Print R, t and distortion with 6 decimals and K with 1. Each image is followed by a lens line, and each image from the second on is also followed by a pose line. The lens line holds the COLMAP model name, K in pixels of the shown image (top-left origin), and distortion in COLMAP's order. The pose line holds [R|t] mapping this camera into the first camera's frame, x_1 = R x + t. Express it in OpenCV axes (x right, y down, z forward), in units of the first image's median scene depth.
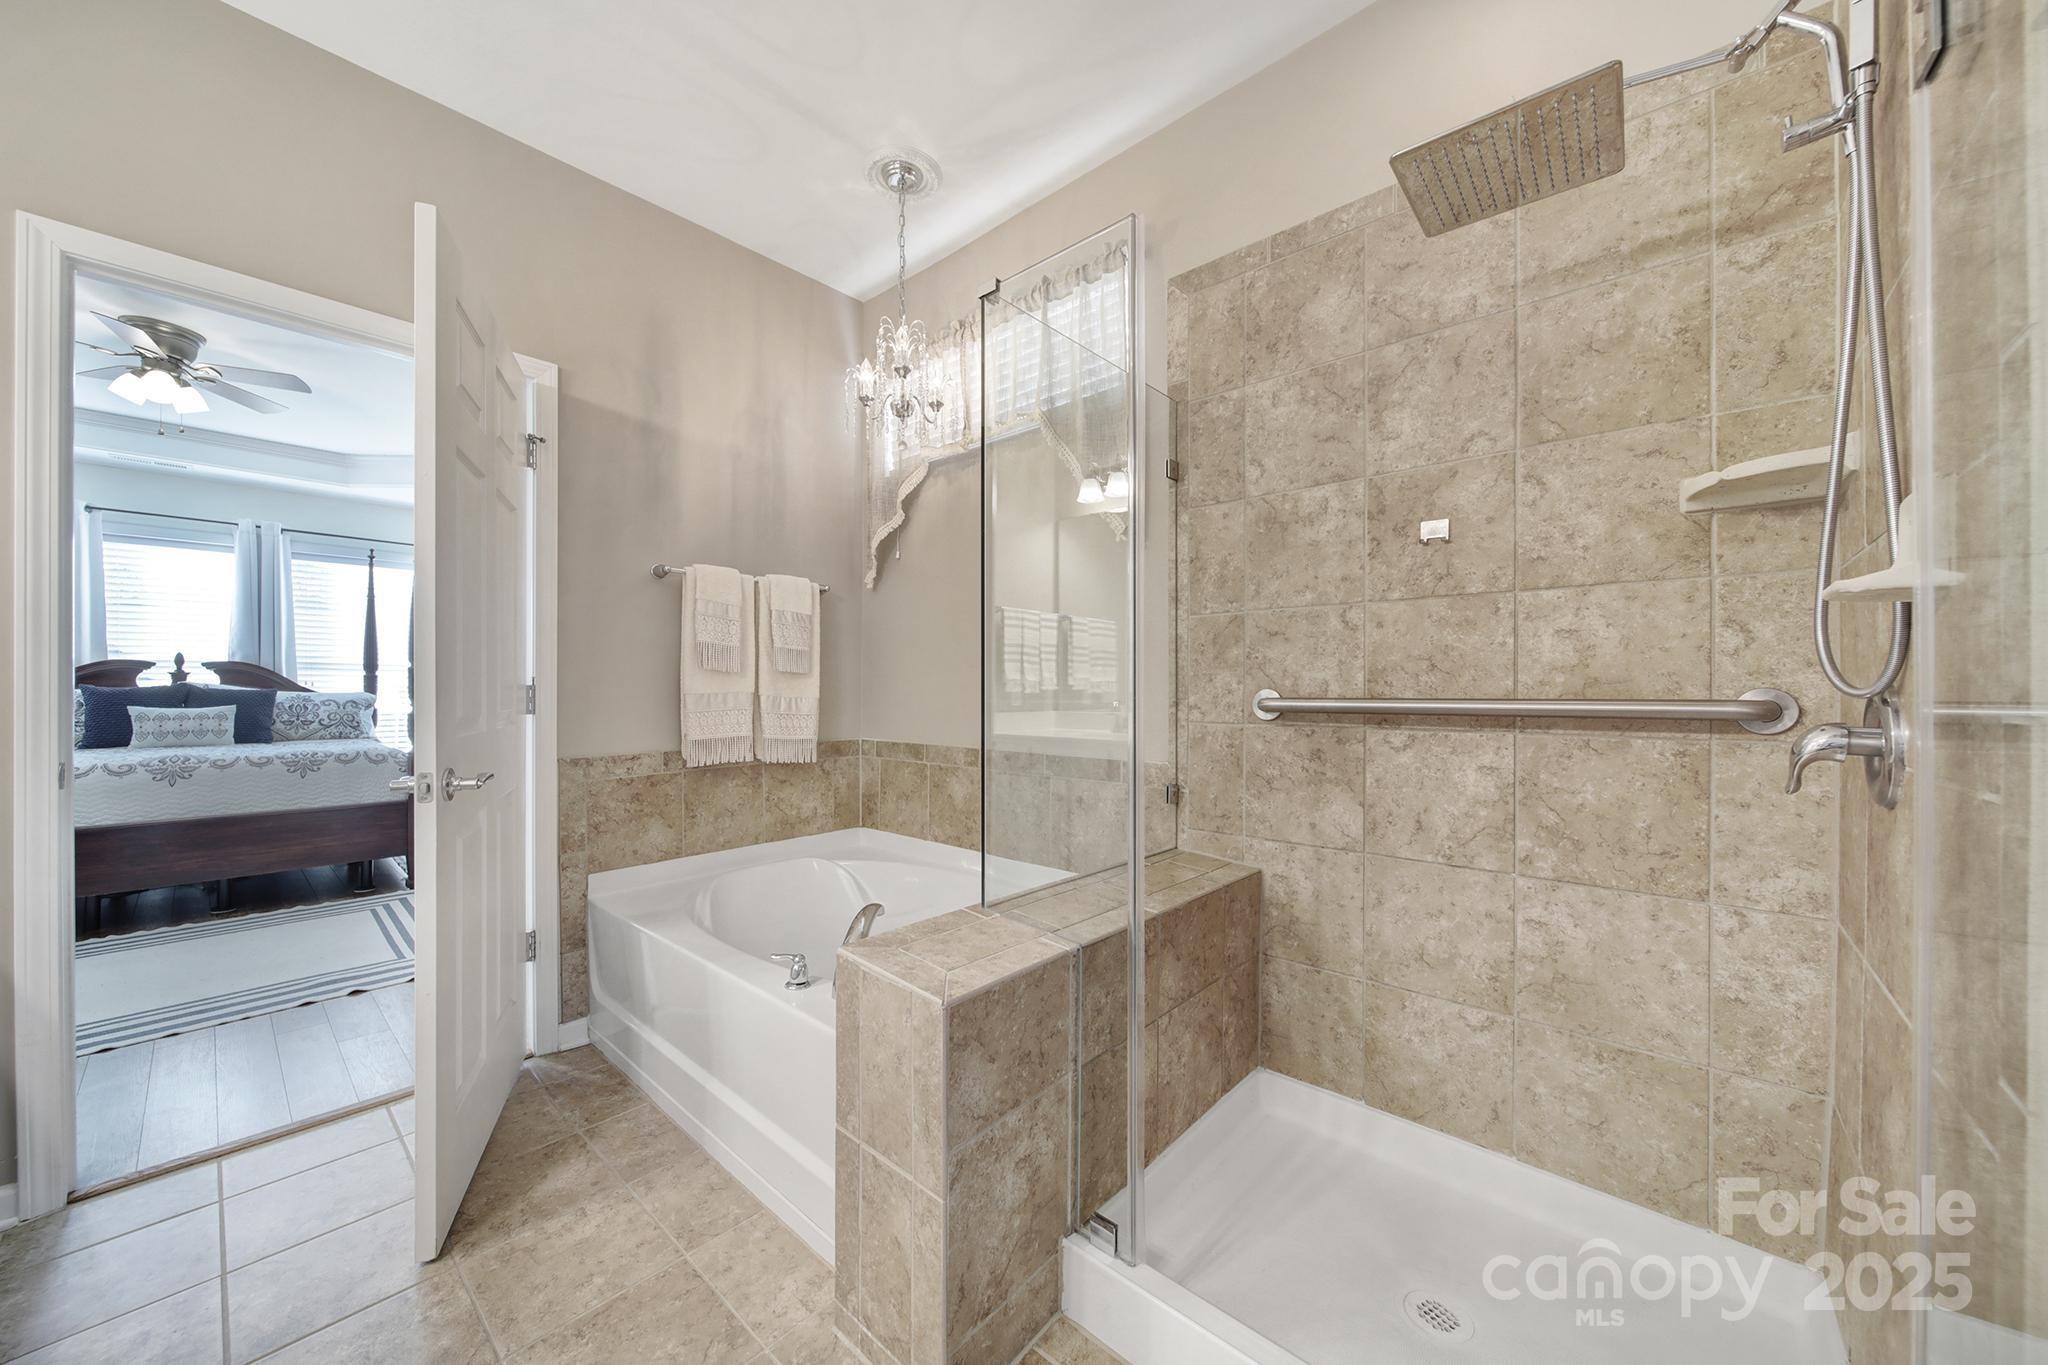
lens RADIAL K [[723.6, 0, 1022.1], [0, 723.6, 681.6], [0, 0, 1]] dist [0.001939, -0.001972]
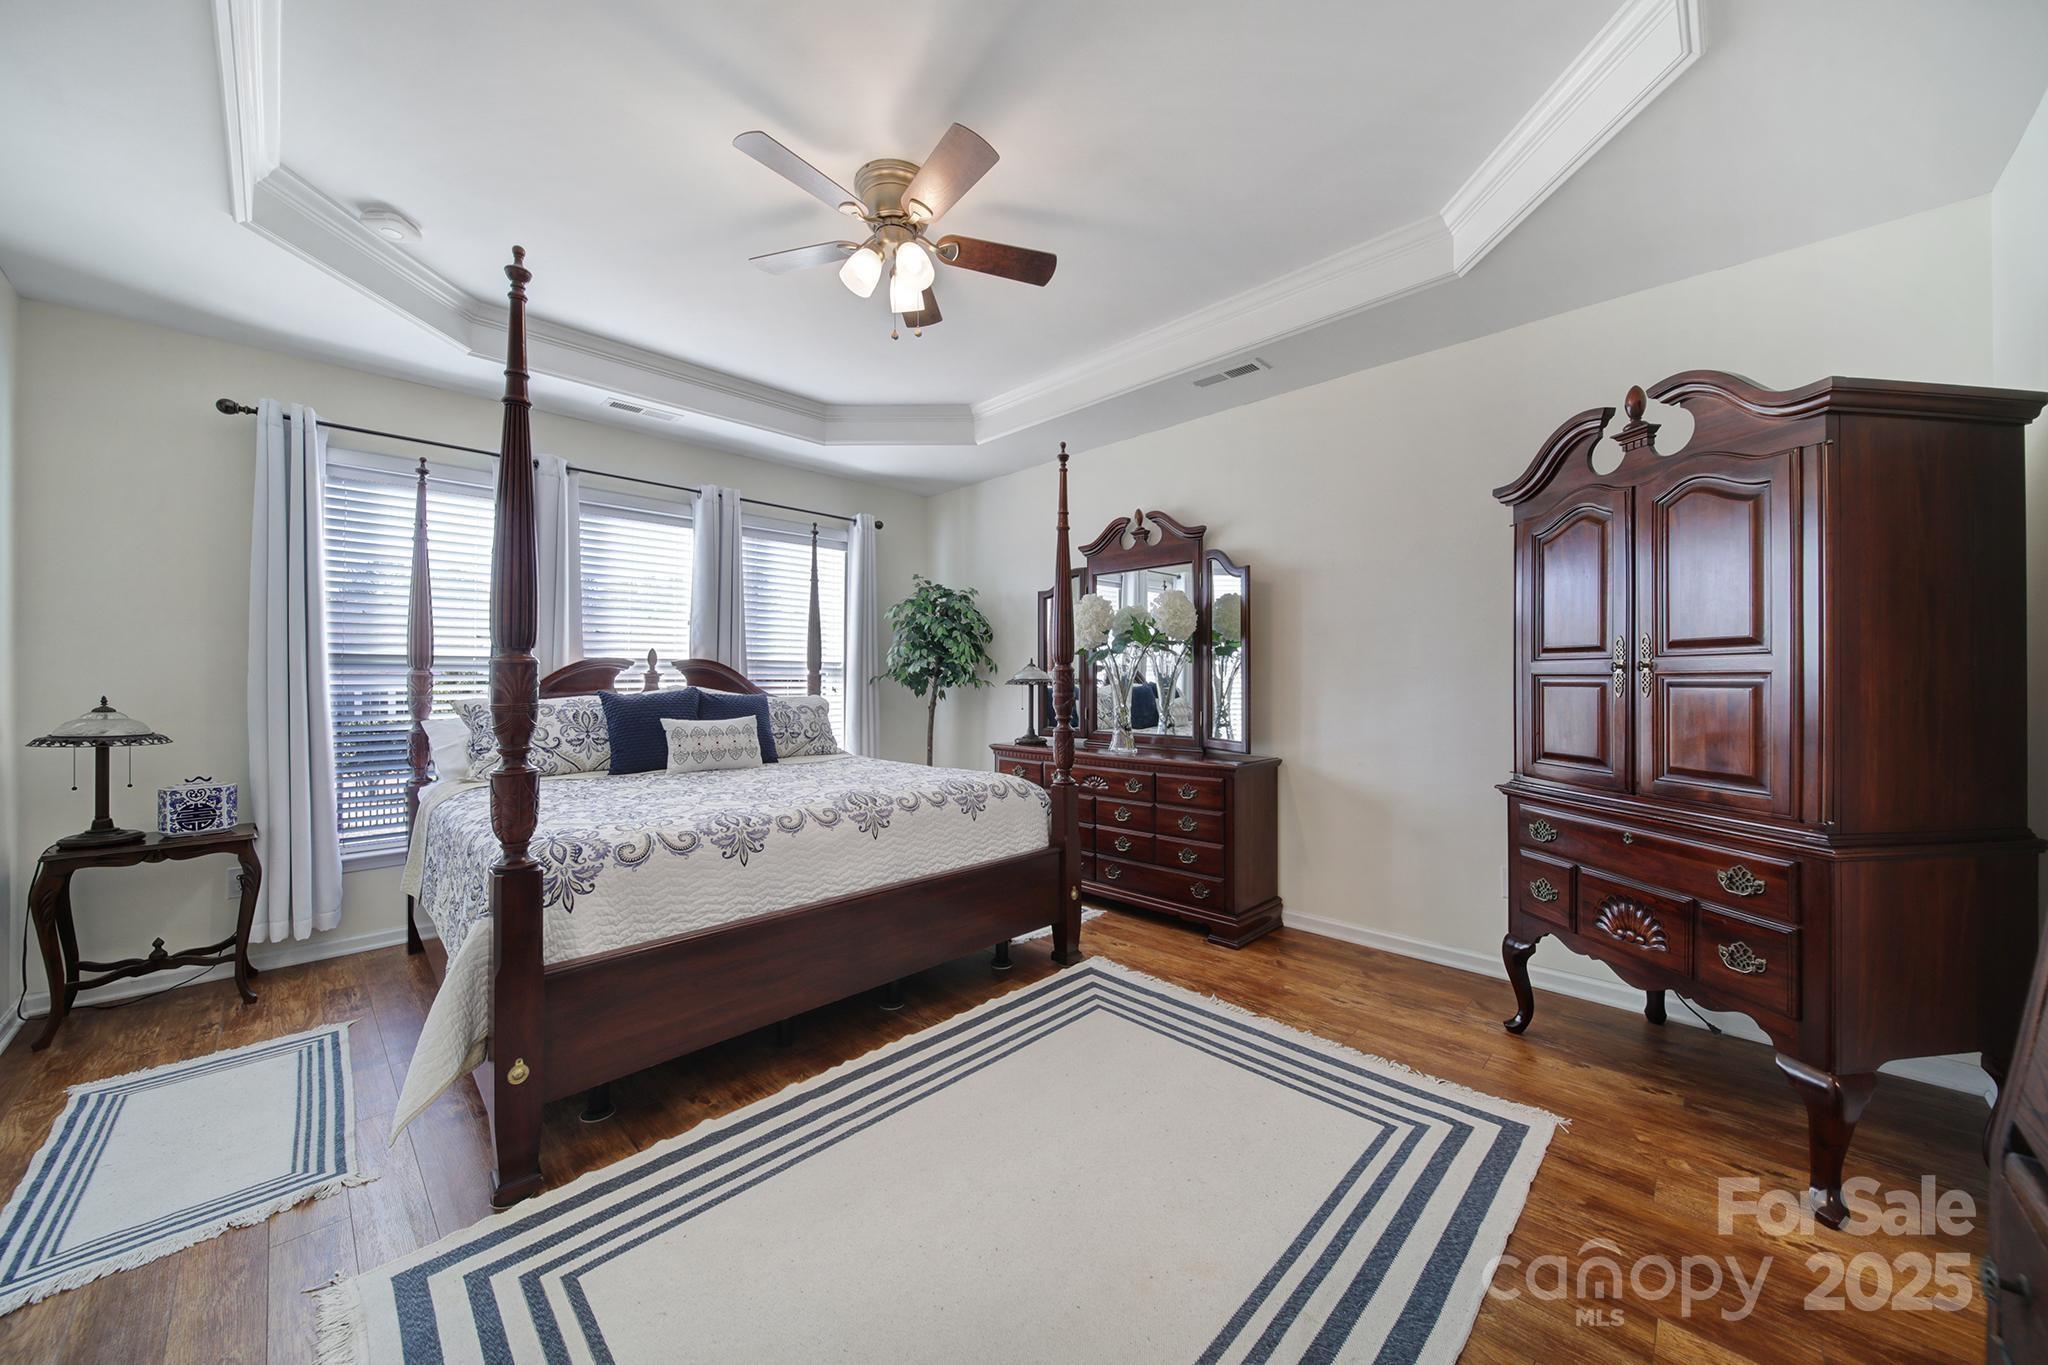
lens RADIAL K [[715.5, 0, 1021.6], [0, 715.5, 671.0], [0, 0, 1]] dist [0.000522, -0.002076]
pose [[0.997680, 0.002818, -0.068022, -0.697394], [-0.002876, 0.999996, -0.000754, -0.015432], [0.068020, 0.000948, 0.997684, 0.222672]]
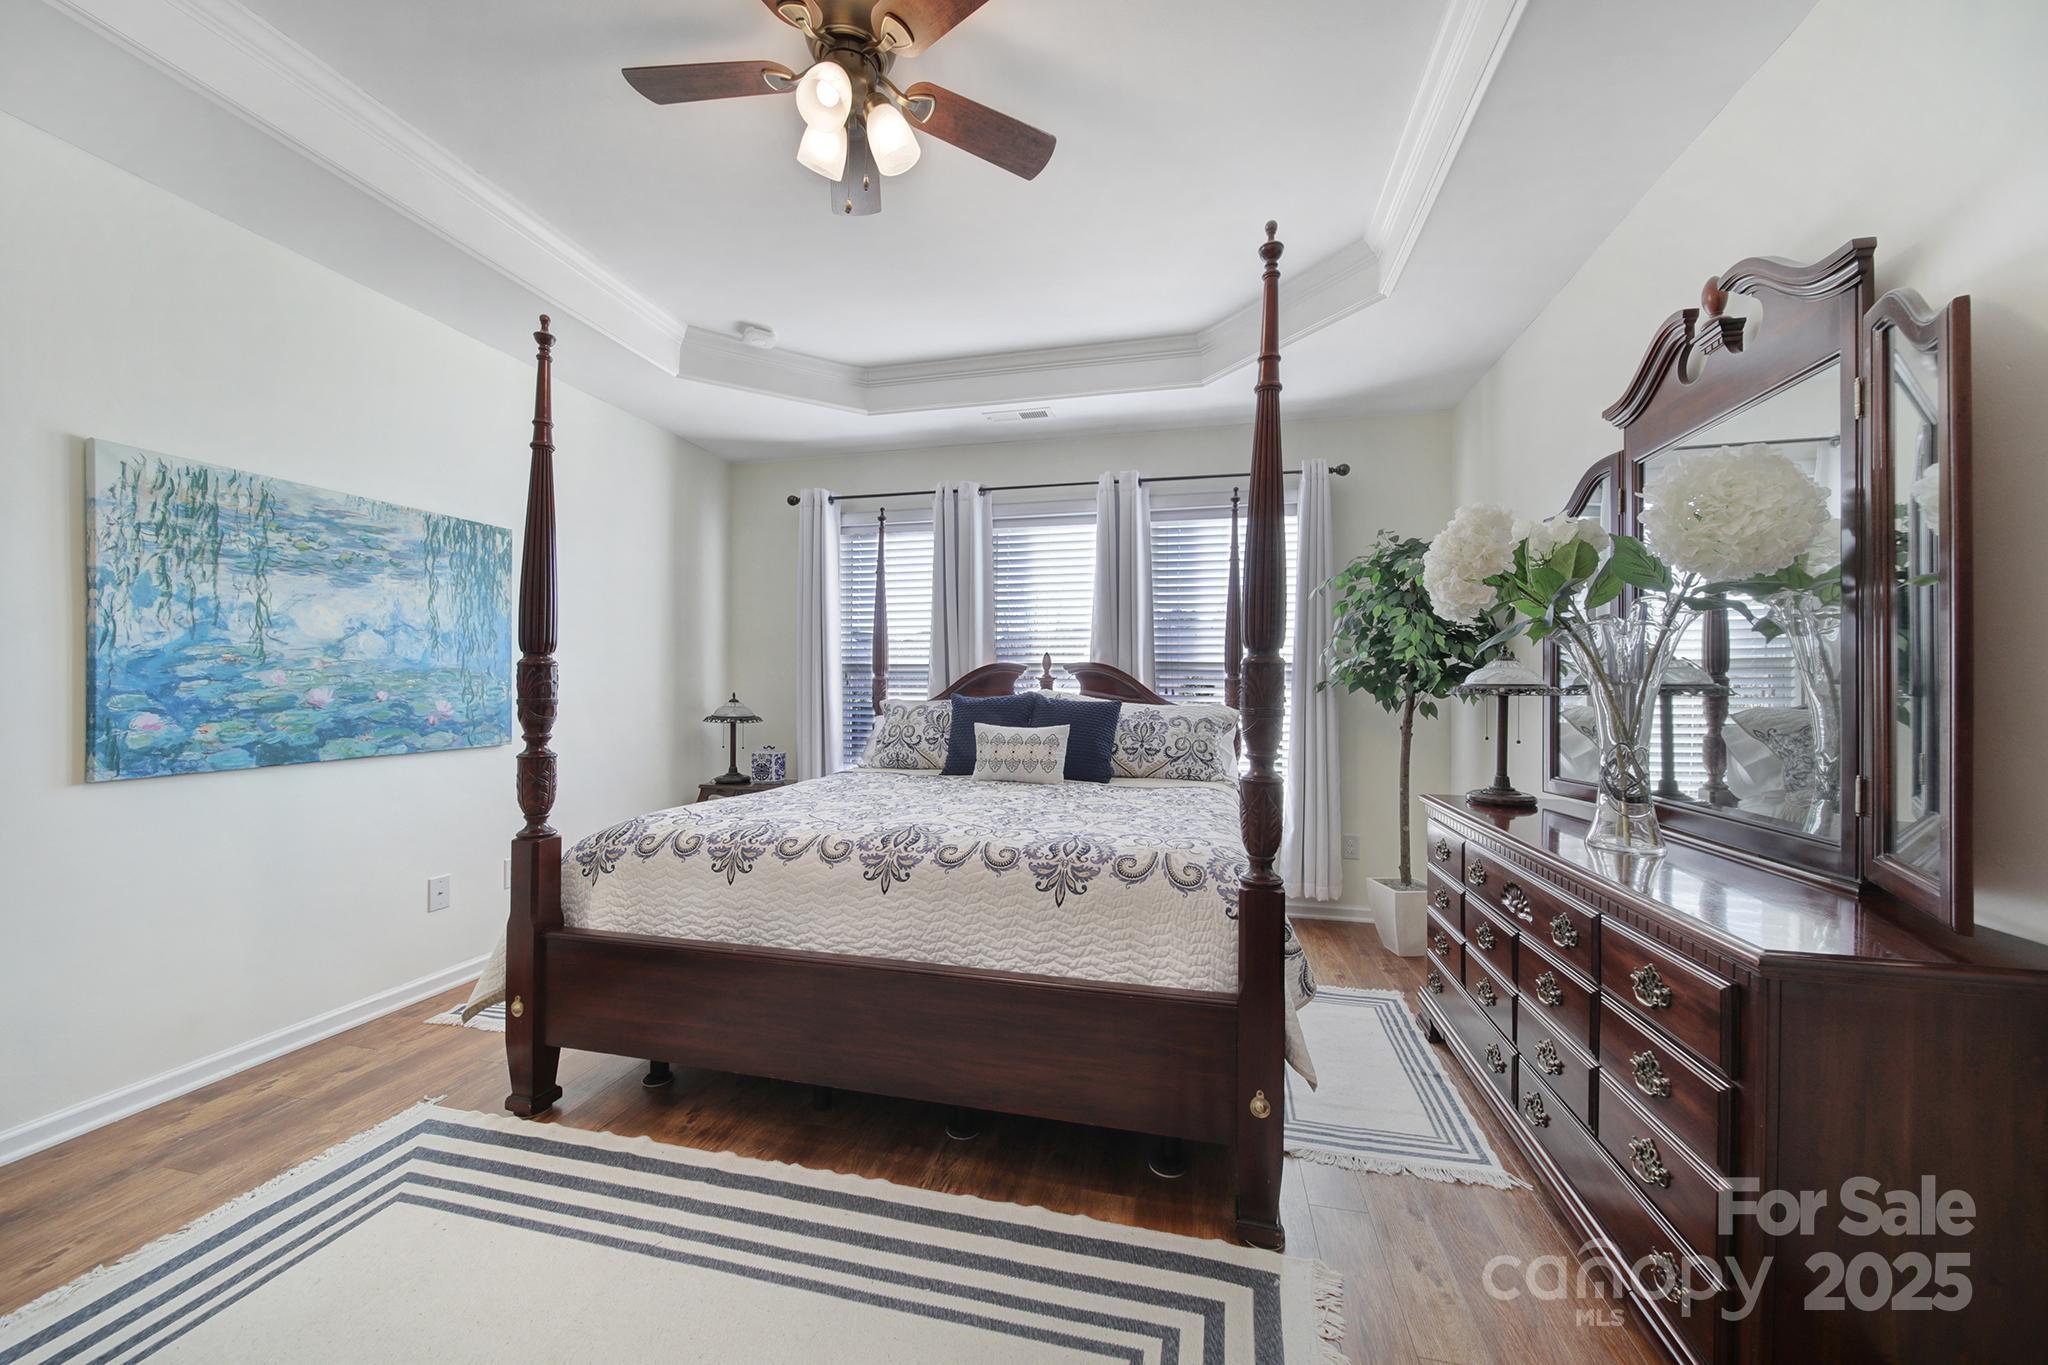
lens RADIAL K [[723.6, 0, 1022.1], [0, 723.6, 681.6], [0, 0, 1]] dist [0.001939, -0.001972]
pose [[0.467570, 0.000571, -0.883956, -0.466817], [0.001651, 0.999997, 0.001519, -0.009353], [0.883954, -0.002170, 0.467568, 0.598220]]
